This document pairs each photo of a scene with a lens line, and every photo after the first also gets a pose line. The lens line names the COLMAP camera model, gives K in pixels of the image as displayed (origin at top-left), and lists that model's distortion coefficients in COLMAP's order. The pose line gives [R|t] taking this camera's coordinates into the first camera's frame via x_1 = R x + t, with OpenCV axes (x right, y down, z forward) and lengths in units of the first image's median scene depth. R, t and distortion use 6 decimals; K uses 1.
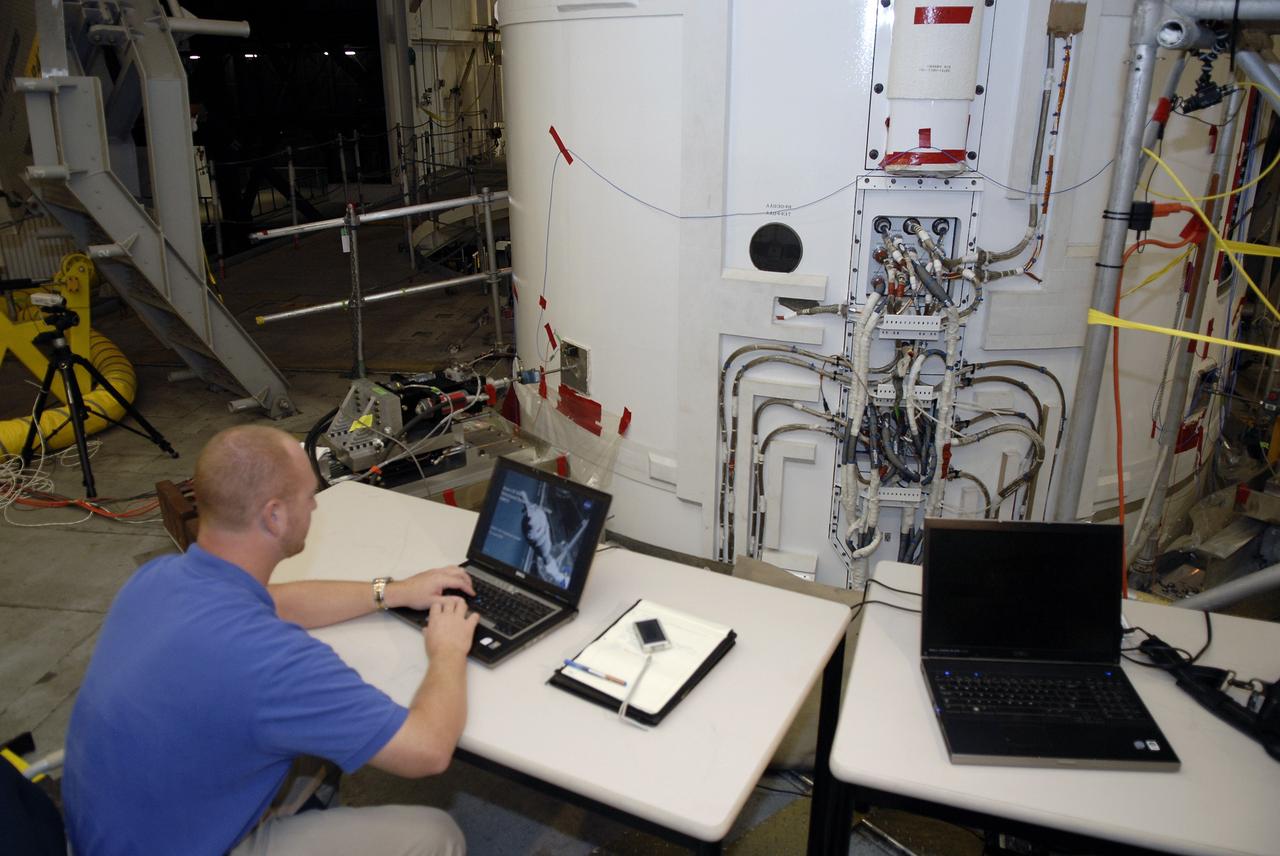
lens RADIAL K [[958.0, 0, 640.0], [0, 958.0, 428.0], [0, 0, 1]] dist [-0.008058, -0.046292]
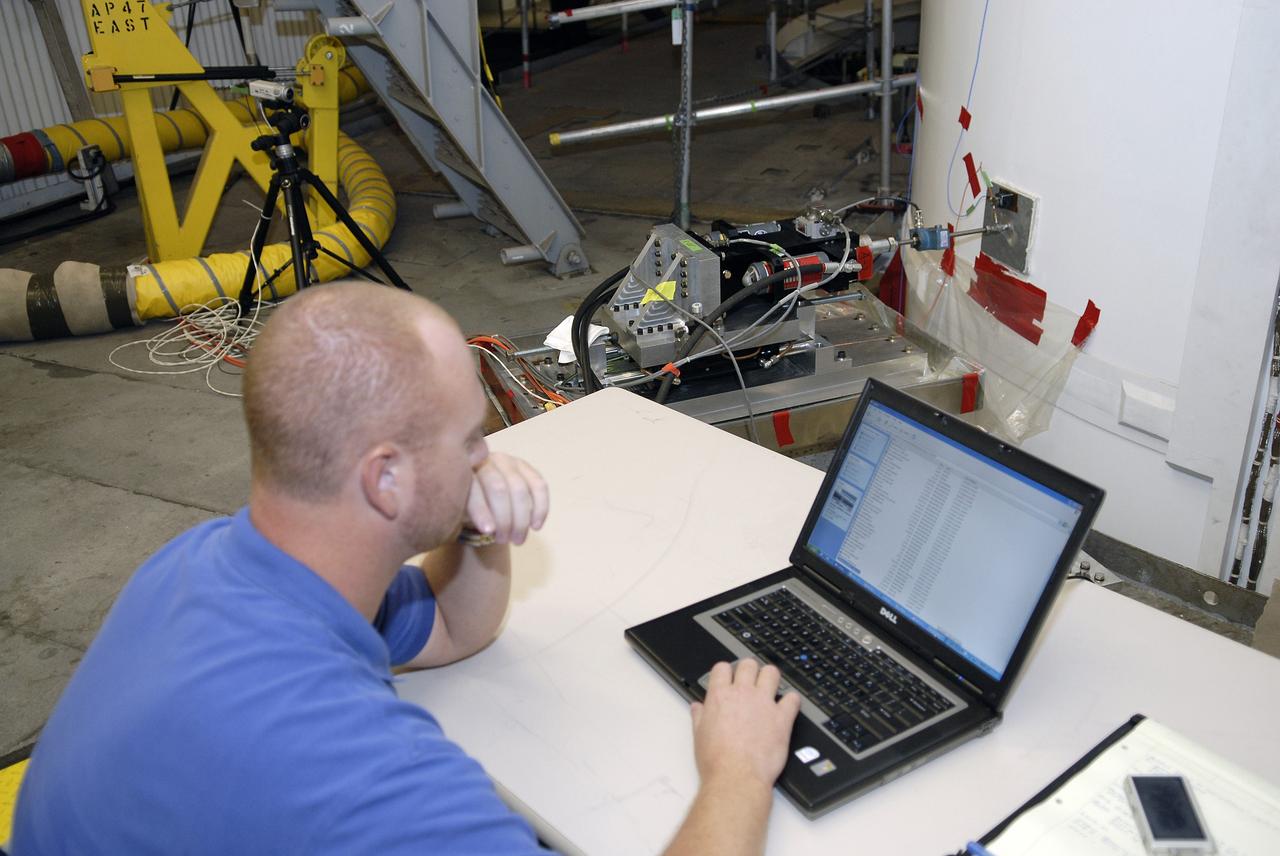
lens RADIAL K [[1158.1, 0, 640.0], [0, 1158.1, 428.0], [0, 0, 1]] dist [0.035281, -0.081474]
pose [[0.939662, 0.114655, -0.322318, -0.036832], [-0.080828, 0.989898, 0.116486, -0.004733], [0.332417, -0.083405, 0.939437, 0.228710]]
